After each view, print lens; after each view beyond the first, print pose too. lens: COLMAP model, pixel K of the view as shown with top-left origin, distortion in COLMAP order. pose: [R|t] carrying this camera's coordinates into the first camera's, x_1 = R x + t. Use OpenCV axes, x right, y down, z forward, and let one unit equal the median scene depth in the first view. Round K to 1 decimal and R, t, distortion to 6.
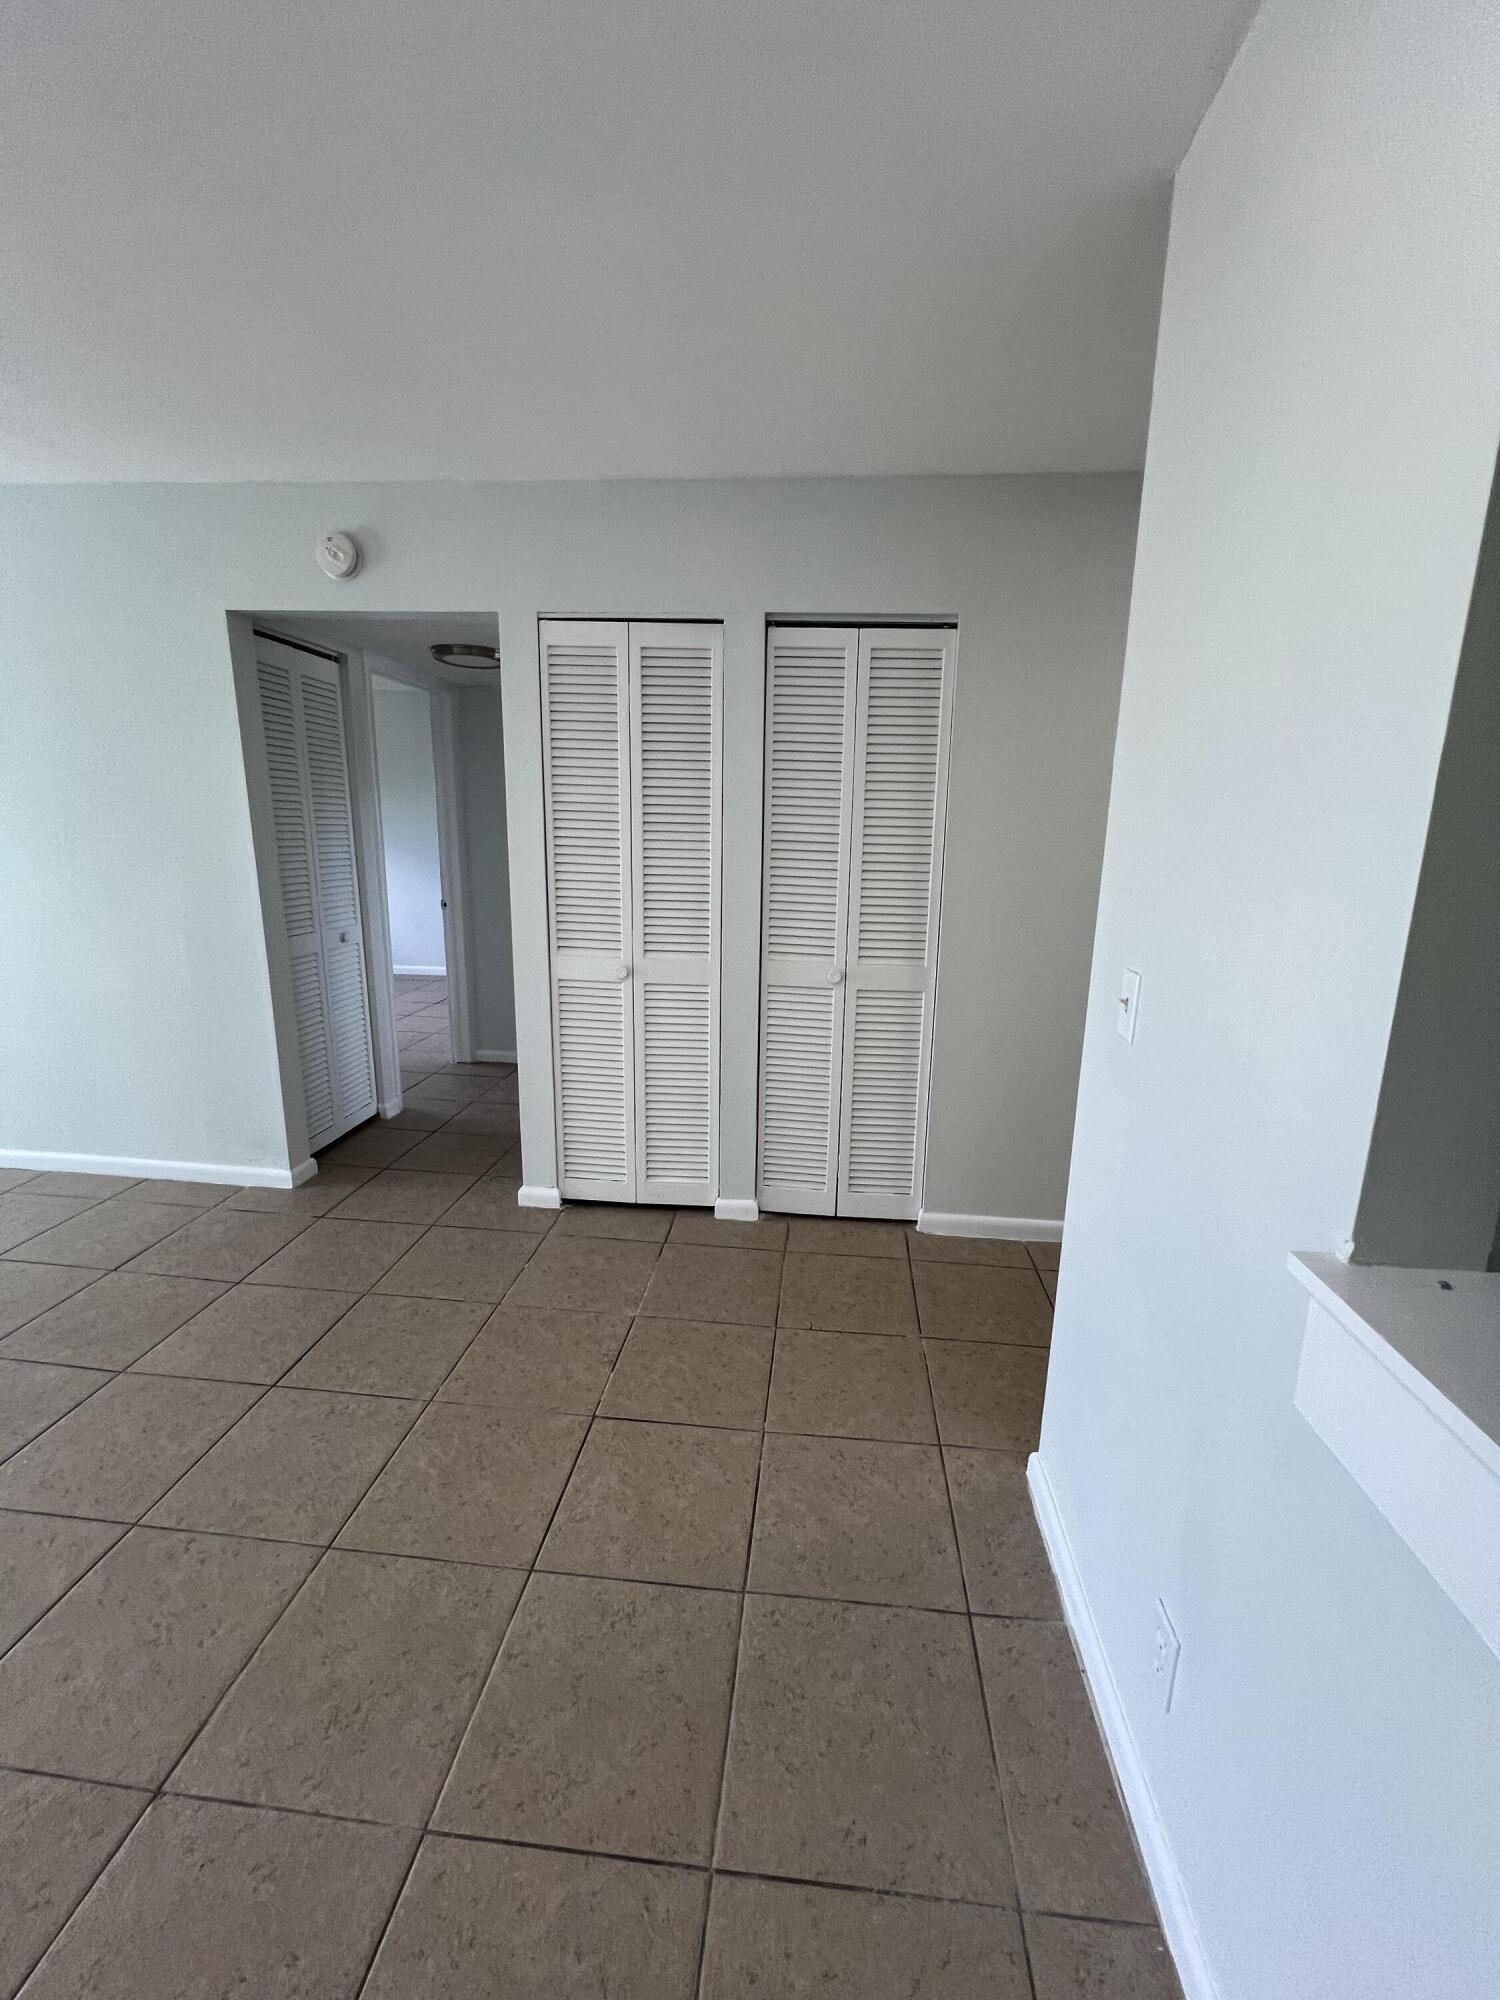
lens RADIAL K [[804.5, 0, 754.7], [0, 804.5, 996.6], [0, 0, 1]] dist [0.000926, 0.000093]
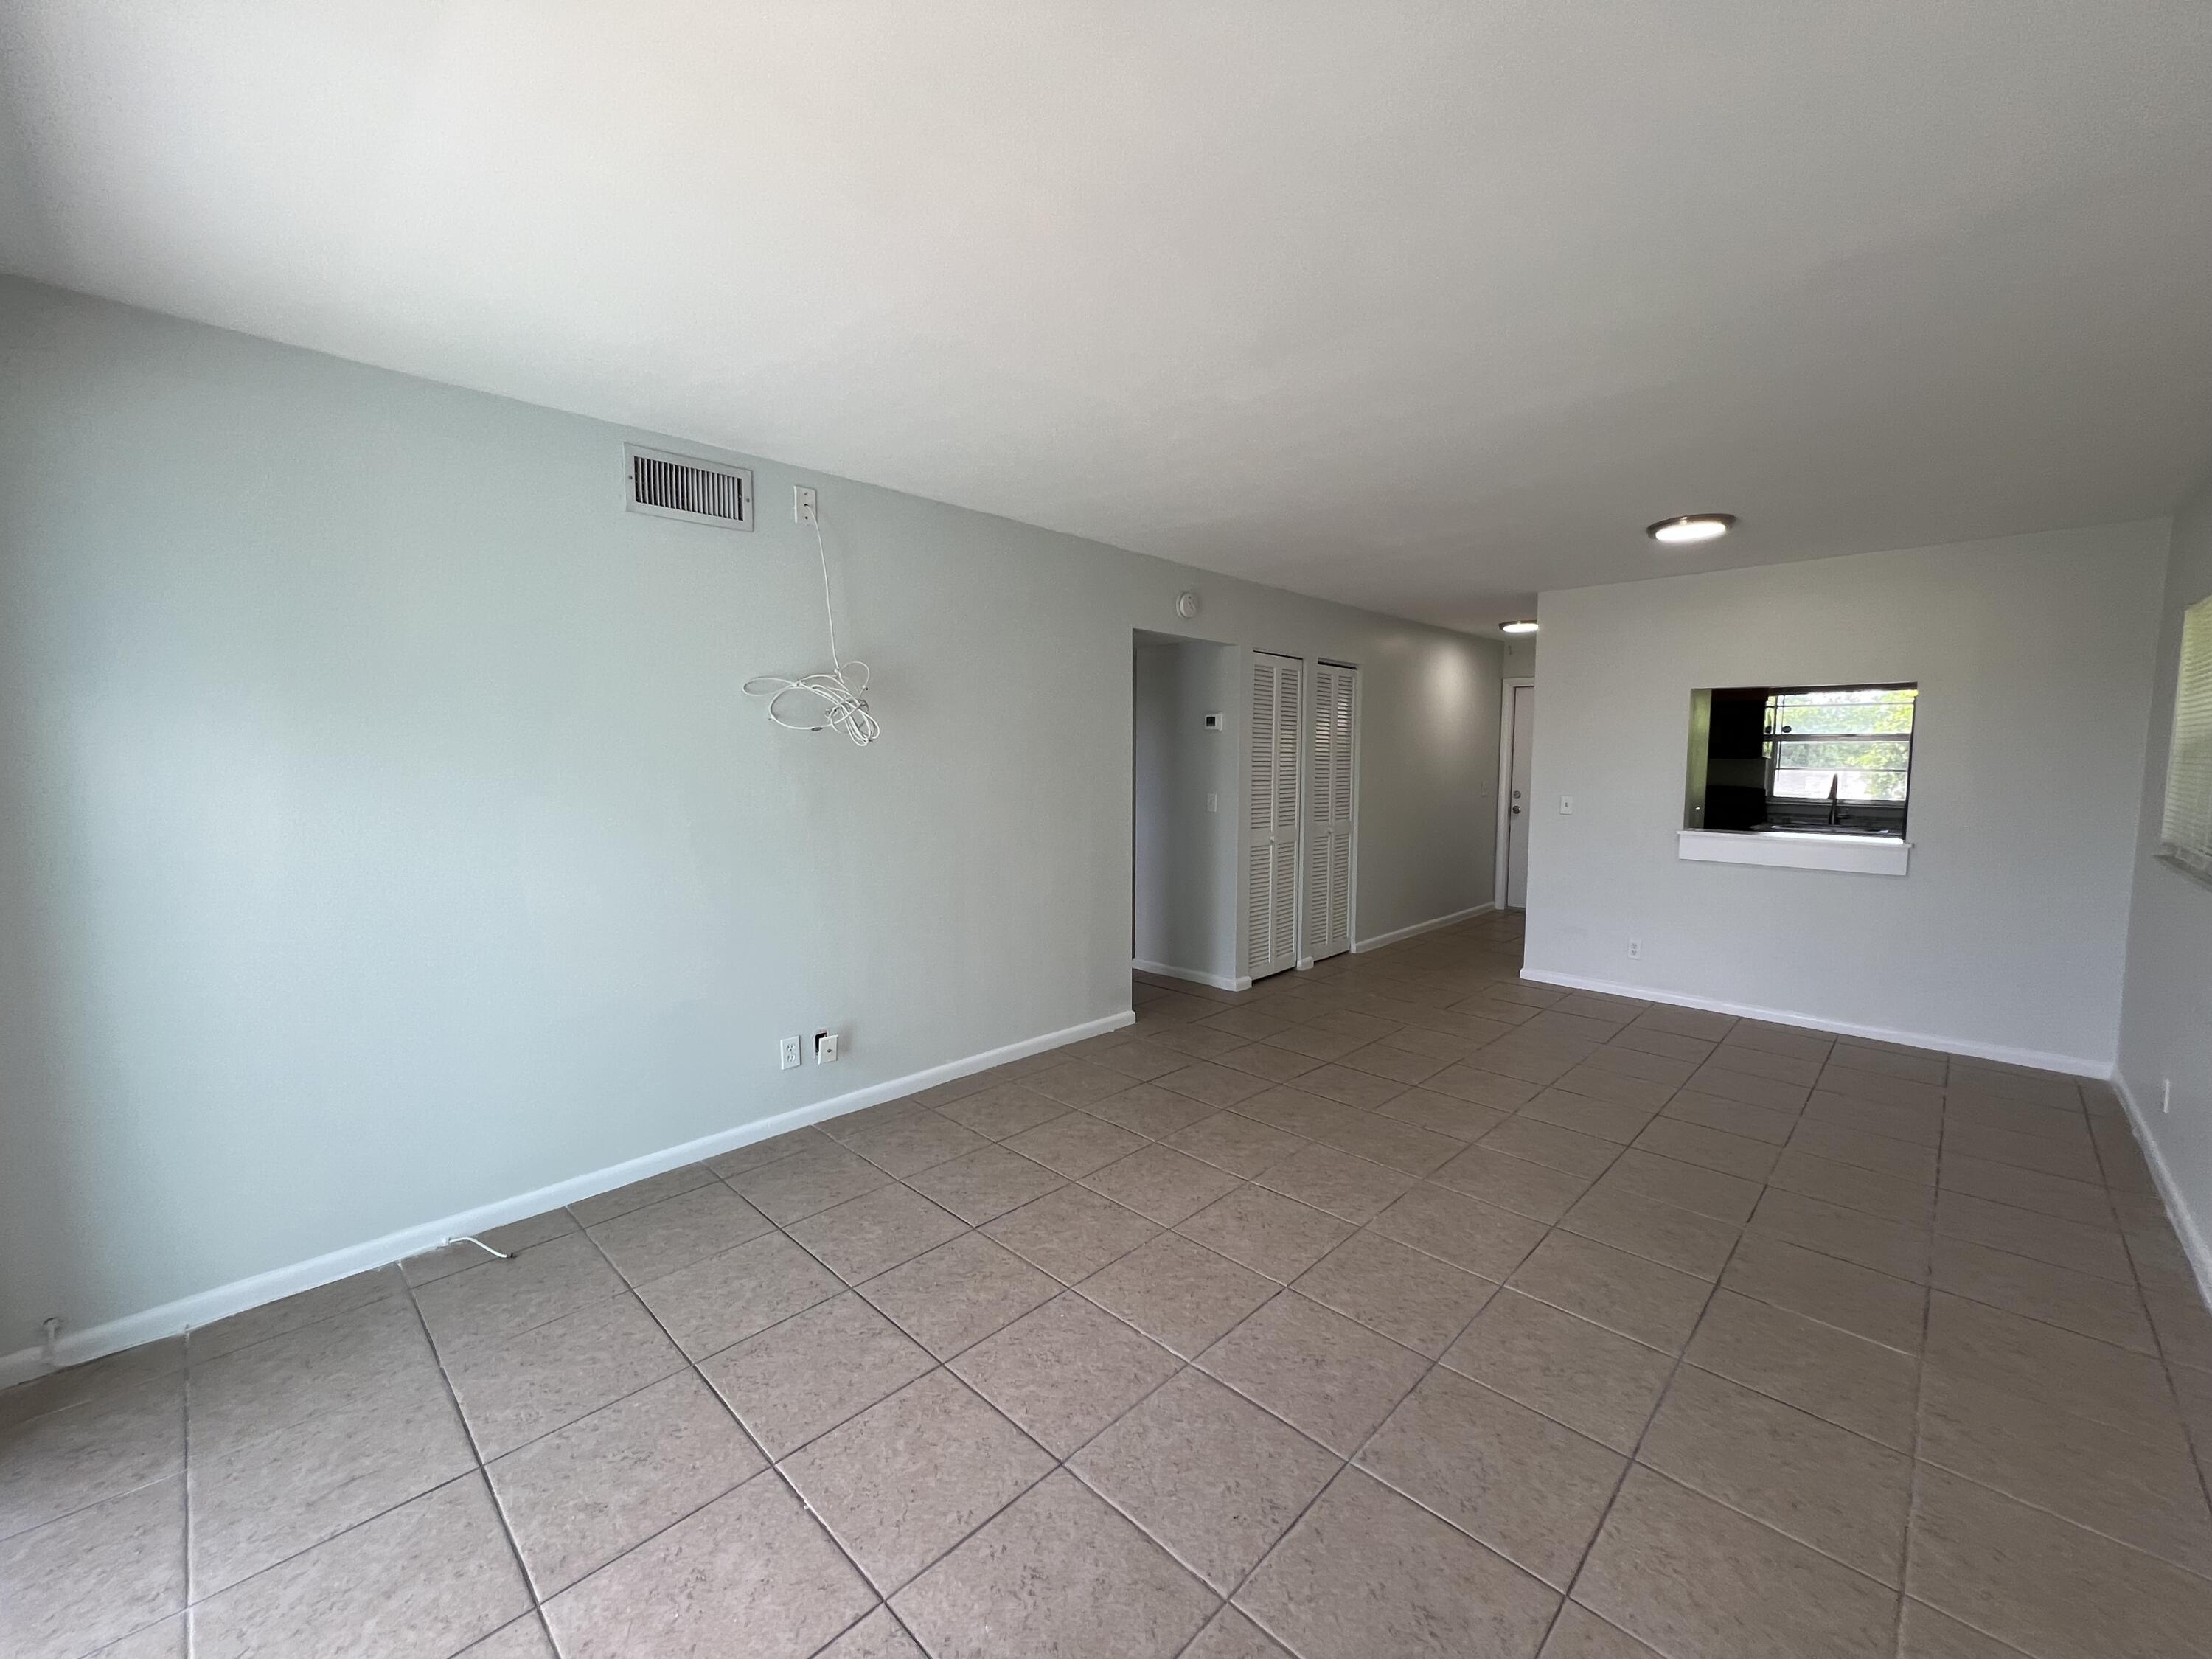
lens RADIAL K [[889.8, 0, 1102.4], [0, 889.8, 821.5], [0, 0, 1]] dist [0.000926, 0.000093]
pose [[0.630974, -0.081480, 0.771514, -2.001357], [0.165110, 0.985790, -0.030923, -0.071291], [-0.758031, 0.146897, 0.635461, 0.022379]]
